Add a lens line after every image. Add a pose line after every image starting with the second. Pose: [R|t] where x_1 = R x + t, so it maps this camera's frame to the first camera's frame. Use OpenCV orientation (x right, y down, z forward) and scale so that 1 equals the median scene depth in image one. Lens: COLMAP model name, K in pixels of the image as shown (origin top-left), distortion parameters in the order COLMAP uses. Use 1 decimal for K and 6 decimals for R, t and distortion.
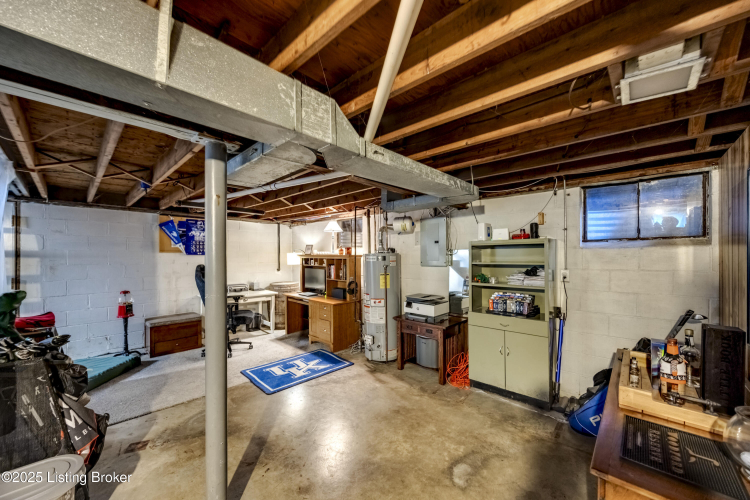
lens RADIAL K [[283.7, 0, 374.7], [0, 283.7, 253.4], [0, 0, 1]] dist [0.003274, 0.000548]
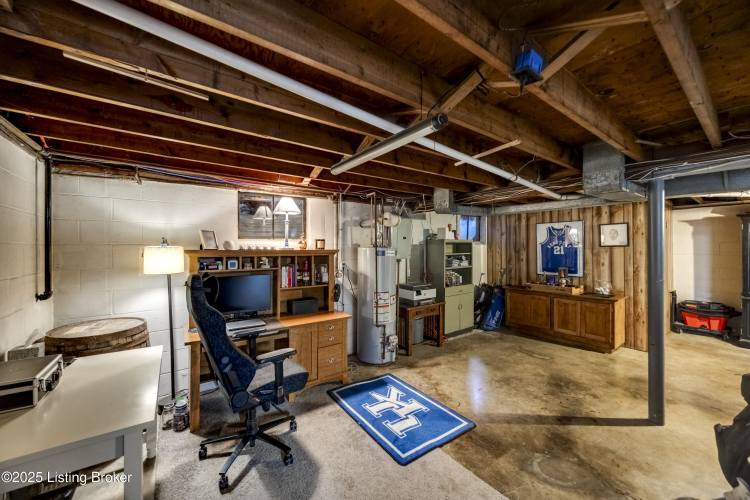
lens RADIAL K [[283.7, 0, 375.2], [0, 283.7, 247.4], [0, 0, 1]] dist [0.003274, 0.000548]
pose [[0.185298, -0.000824, 0.982682, -0.997483], [-0.005996, 0.999980, 0.001969, -0.003075], [-0.982664, -0.006257, 0.185289, 0.933838]]
